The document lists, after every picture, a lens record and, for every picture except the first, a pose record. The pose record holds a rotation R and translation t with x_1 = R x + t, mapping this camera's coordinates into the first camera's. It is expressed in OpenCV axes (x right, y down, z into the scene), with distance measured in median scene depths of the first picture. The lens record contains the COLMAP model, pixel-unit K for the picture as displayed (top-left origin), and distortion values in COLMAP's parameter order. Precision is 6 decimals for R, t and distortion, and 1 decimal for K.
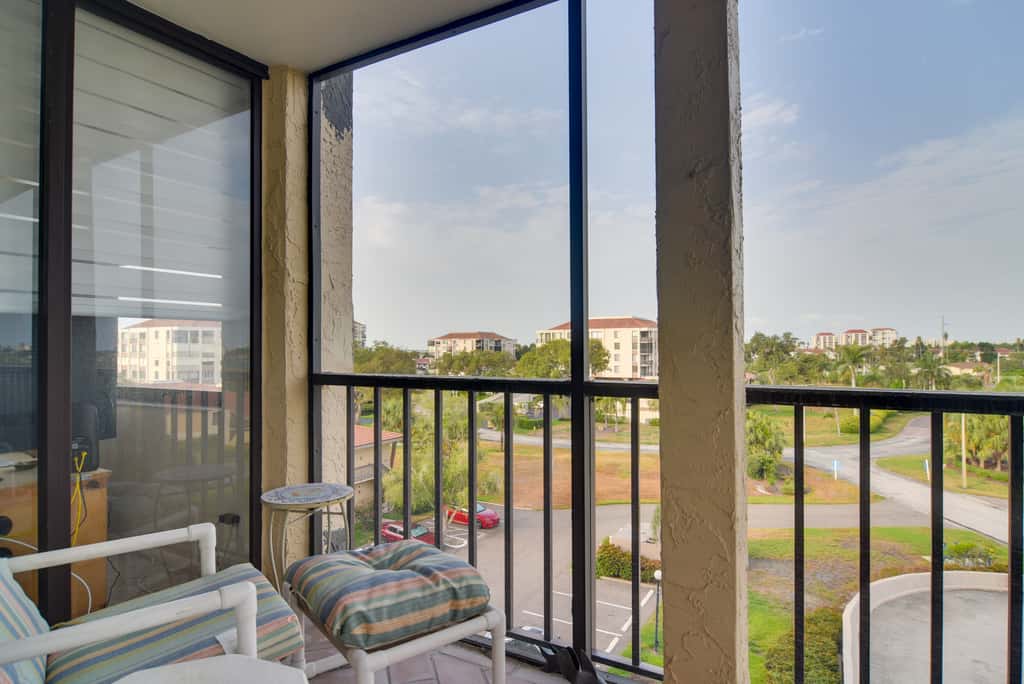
lens RADIAL K [[585.4, 0, 517.7], [0, 585.4, 340.8], [0, 0, 1]] dist [0.003740, -0.004988]
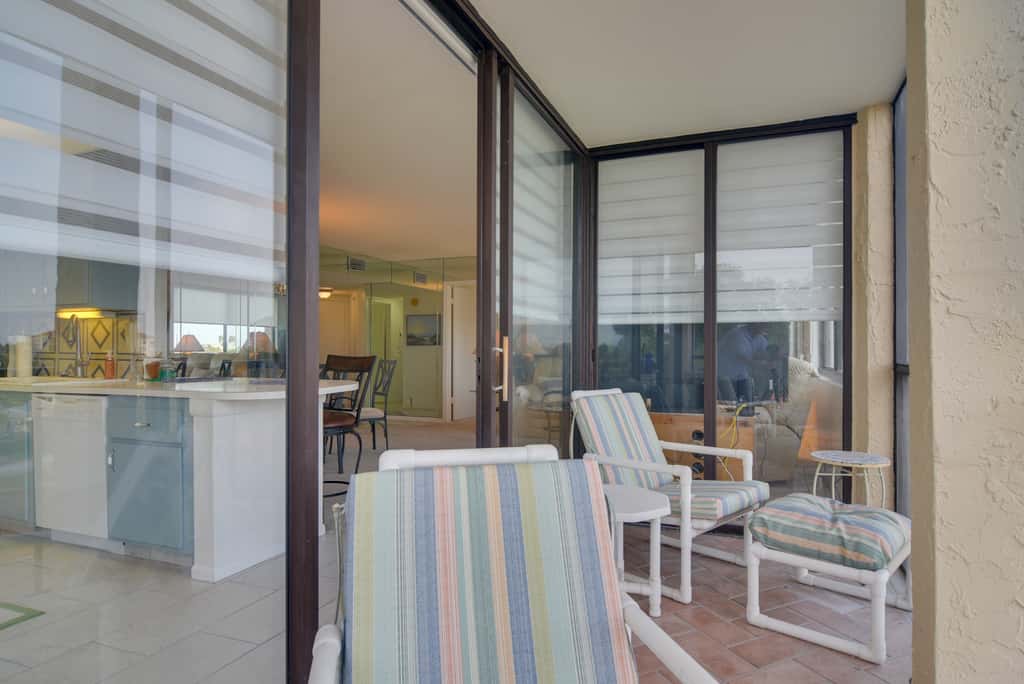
lens RADIAL K [[585.4, 0, 521.9], [0, 585.4, 349.9], [0, 0, 1]] dist [0.003740, -0.004988]
pose [[0.134976, 0.007067, -0.990824, 0.985718], [0.008568, 0.999929, 0.008299, 0.020710], [0.990812, -0.009610, 0.134906, 0.185851]]
